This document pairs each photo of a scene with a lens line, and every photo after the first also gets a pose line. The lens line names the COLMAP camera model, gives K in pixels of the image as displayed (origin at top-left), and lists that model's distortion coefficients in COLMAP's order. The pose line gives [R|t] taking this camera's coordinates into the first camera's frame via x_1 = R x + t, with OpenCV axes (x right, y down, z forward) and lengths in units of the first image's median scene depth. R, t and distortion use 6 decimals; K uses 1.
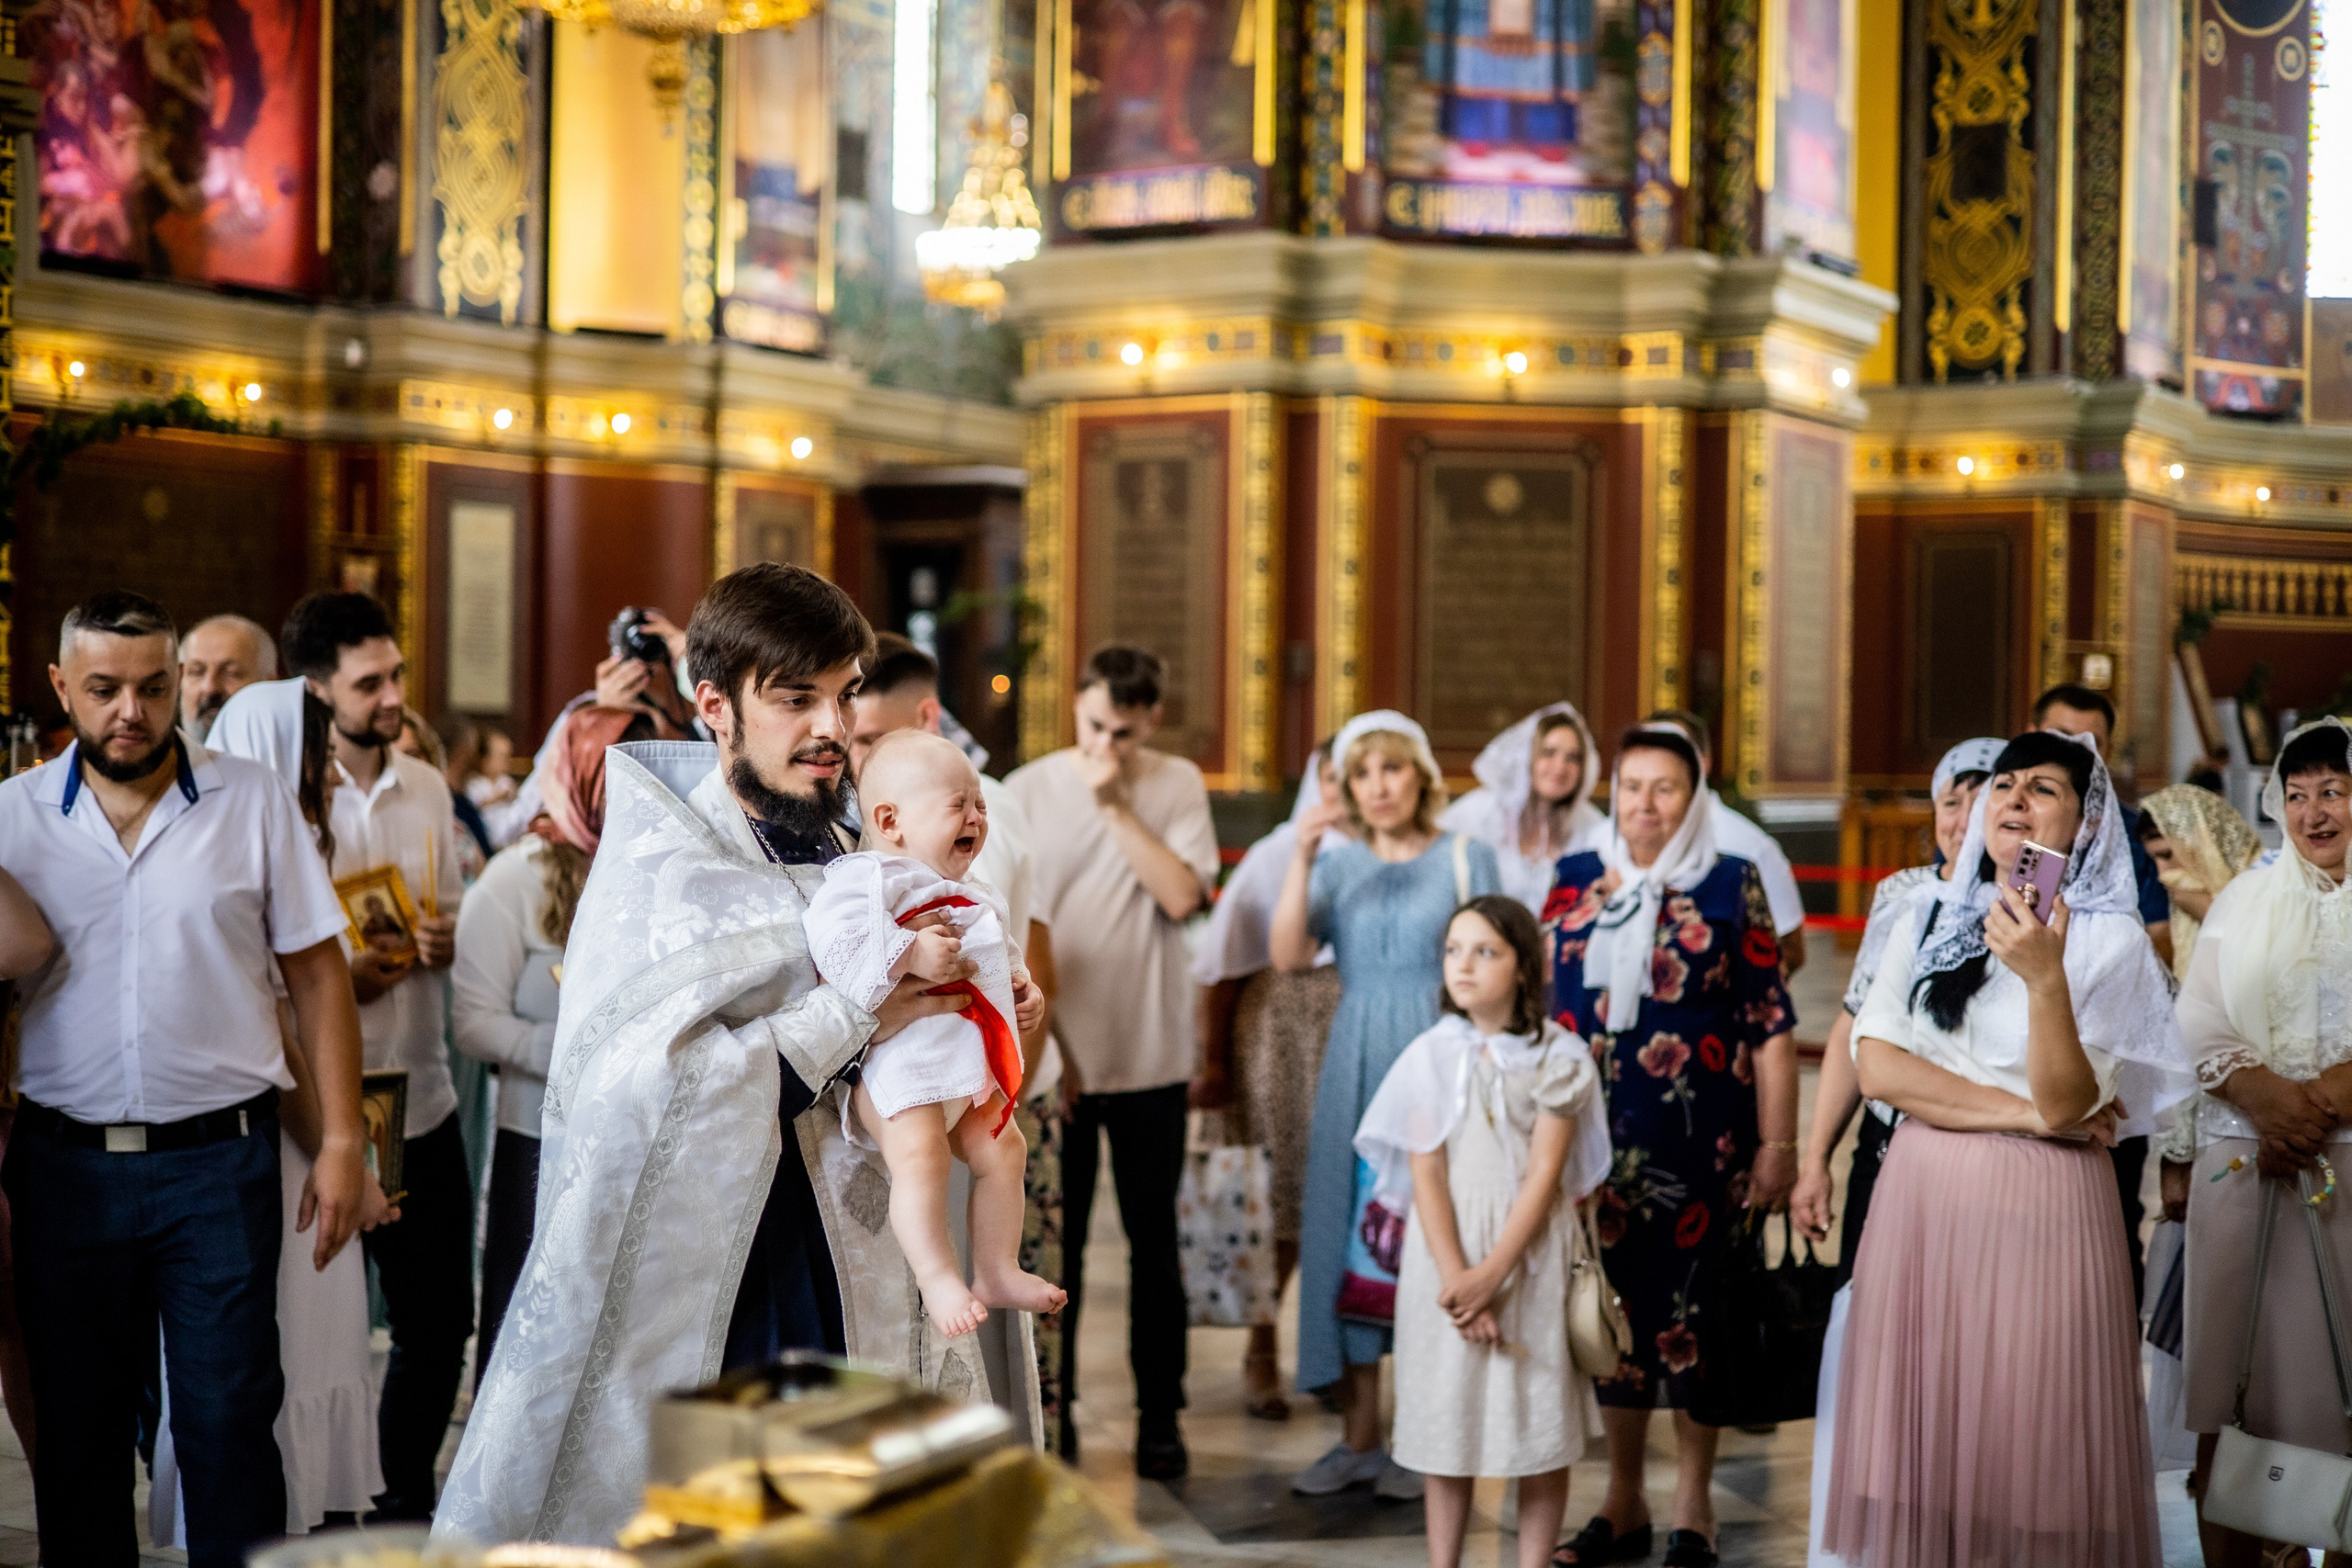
lens RADIAL K [[3223.2, 0, 1185.7], [0, 3223.2, 803.5], [0, 0, 1]] dist [-0.012366, 0.000000]
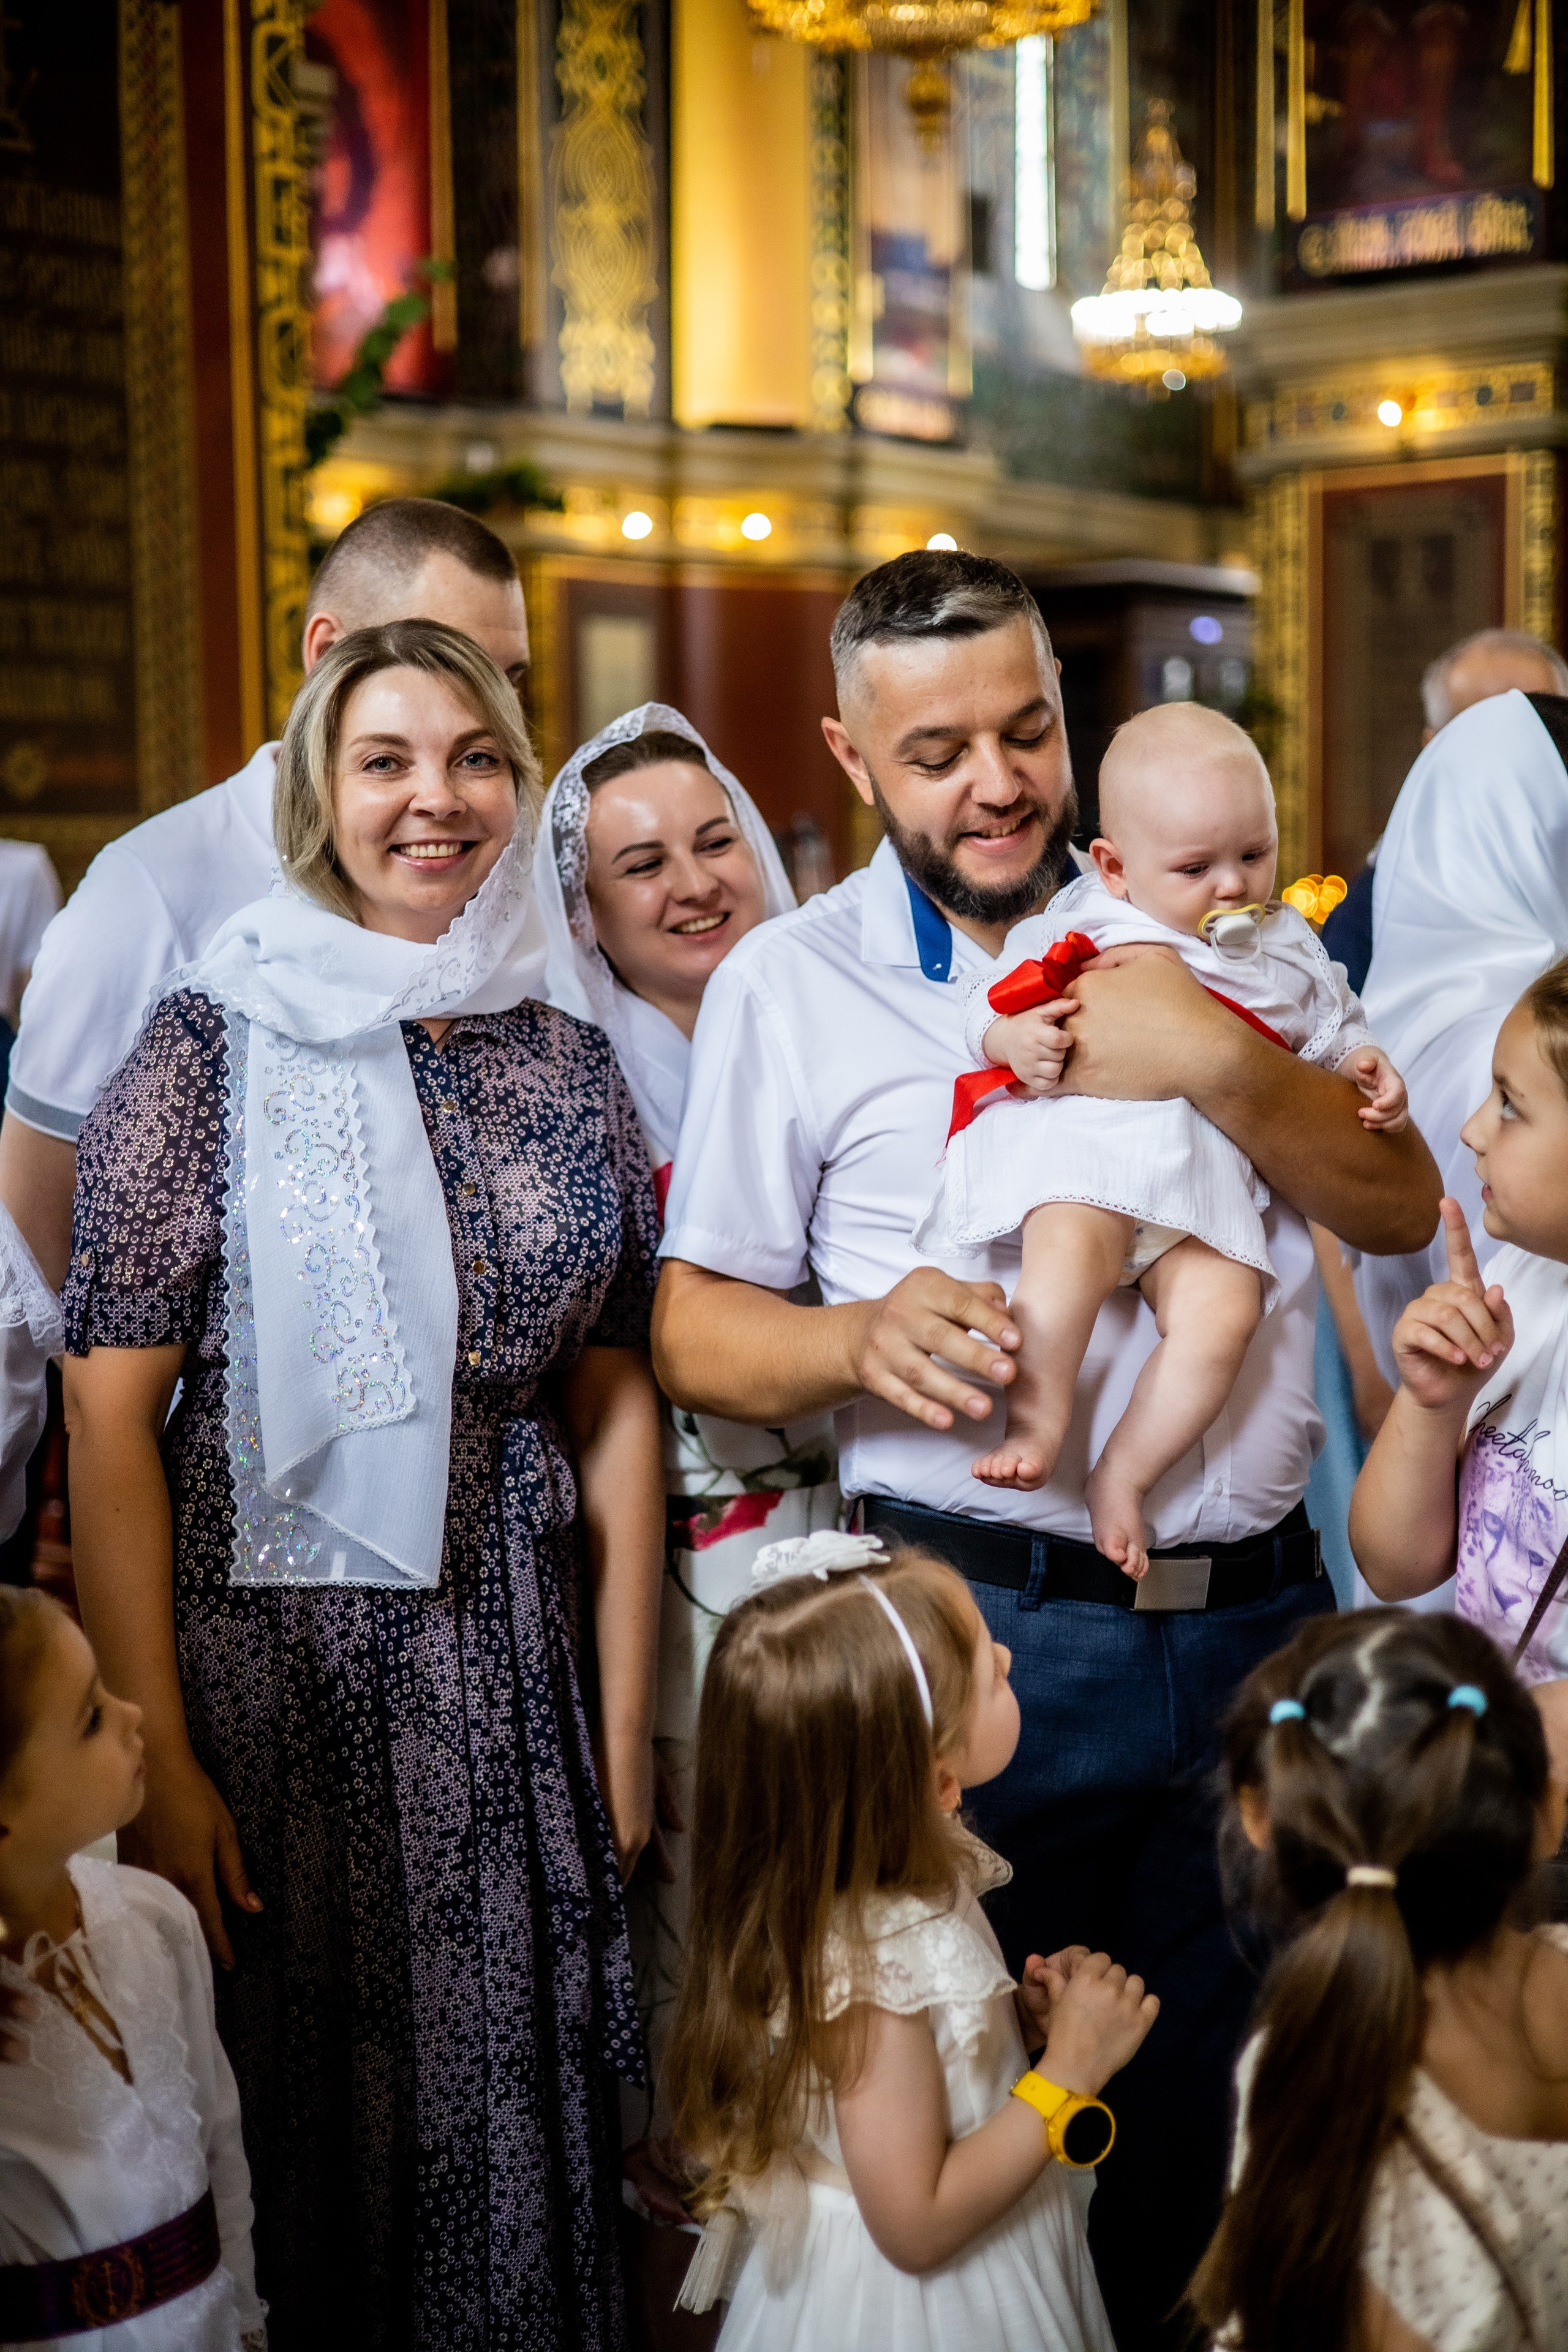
lens RADIAL K [[3223.6, 0, 782.4], [0, 3223.6, 1180.3], [0, 0, 1]] dist [-0.012366, 0.000000]
pose [[0.994436, -0.018927, -0.103628, -0.080425], [0.026736, 0.996863, 0.074496, -0.000187], [0.101893, -0.076852, 0.991822, 0.077540]]
